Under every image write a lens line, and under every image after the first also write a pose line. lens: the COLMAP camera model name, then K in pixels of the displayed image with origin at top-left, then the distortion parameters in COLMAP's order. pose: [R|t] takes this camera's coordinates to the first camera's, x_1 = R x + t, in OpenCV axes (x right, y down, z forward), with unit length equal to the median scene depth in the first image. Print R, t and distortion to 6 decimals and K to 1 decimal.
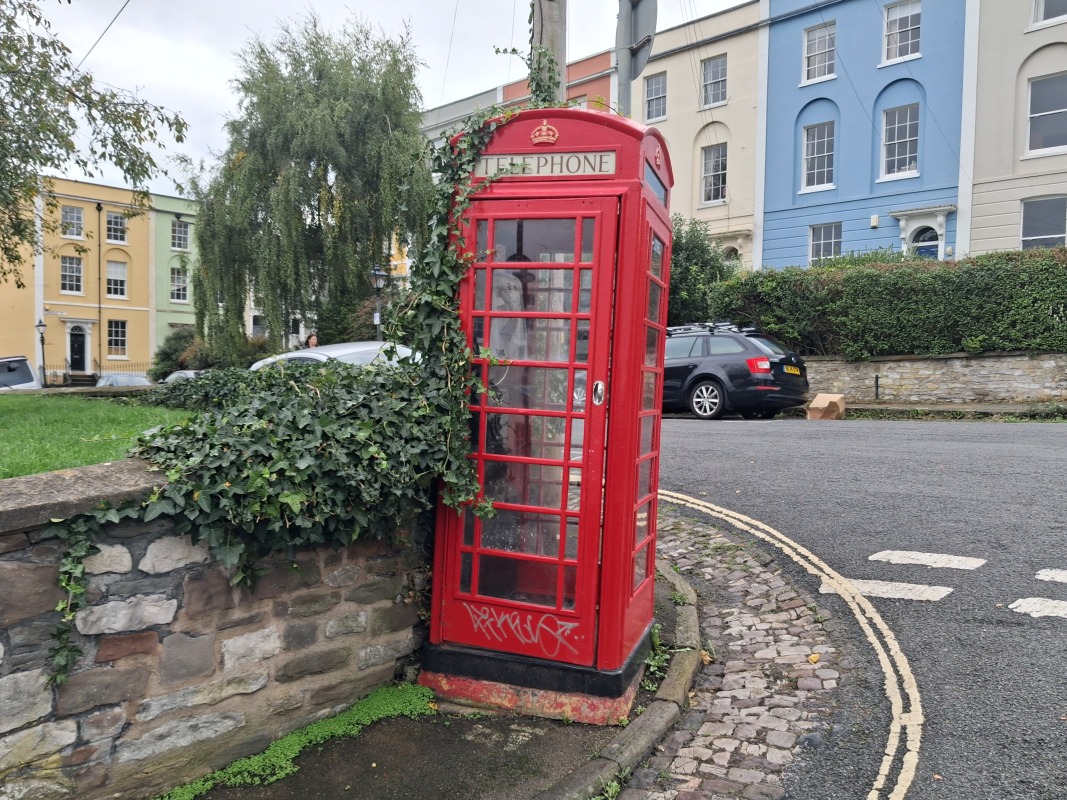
lens RADIAL K [[835.7, 0, 543.0], [0, 835.7, 403.8], [0, 0, 1]] dist [0.059334, -0.092009]
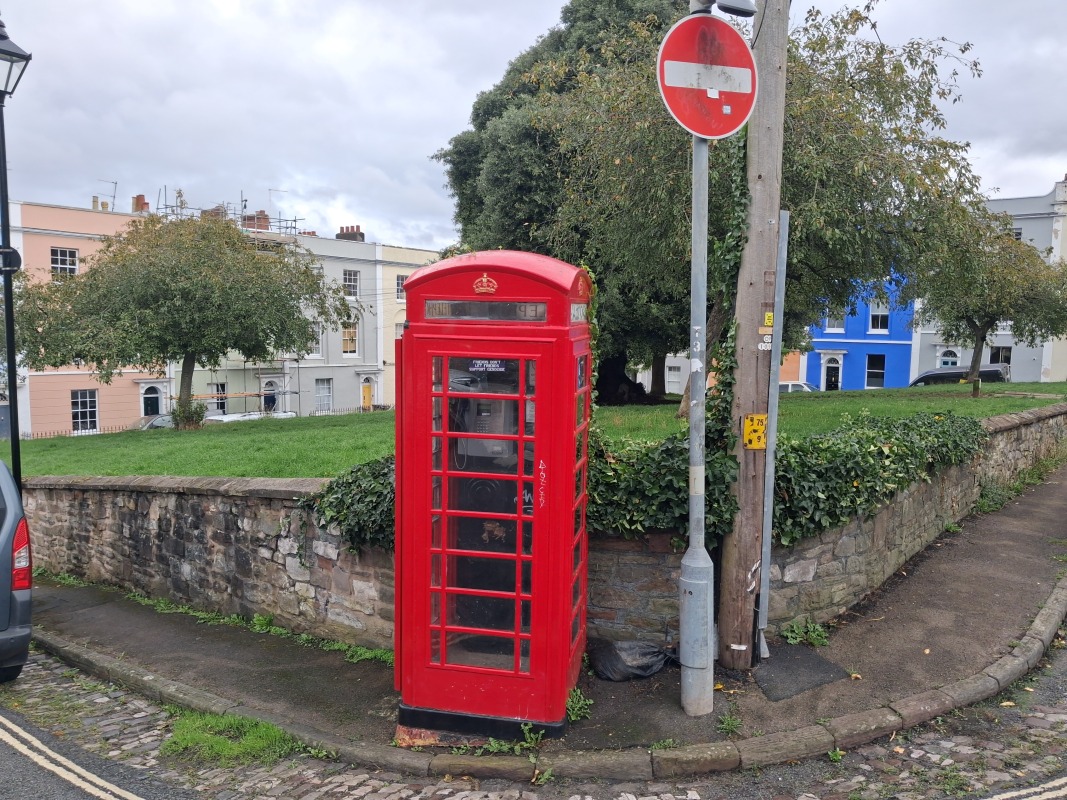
lens RADIAL K [[830.4, 0, 533.5], [0, 830.4, 400.0], [0, 0, 1]] dist [0.048161, -0.060968]
pose [[0.116055, 0.075734, -0.990351, 1.265323], [-0.043996, 0.996502, 0.071048, -0.232921], [0.992268, 0.035326, 0.118981, 0.969523]]
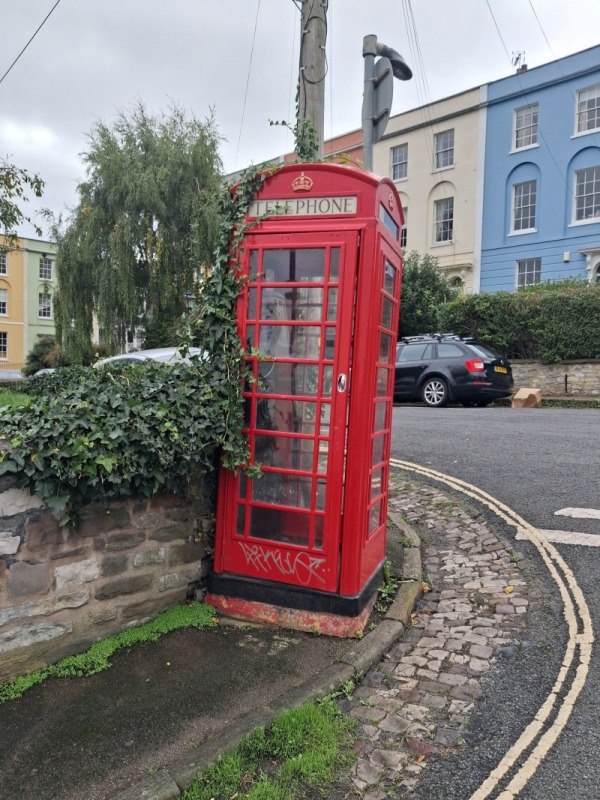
lens RADIAL K [[622.6, 0, 289.6], [0, 622.6, 404.6], [0, 0, 1]] dist [0.048161, -0.060968]
pose [[0.999115, 0.007413, -0.041395, 0.023033], [-0.006843, 0.999880, 0.013886, 0.006825], [0.041493, -0.013591, 0.999046, 0.027779]]
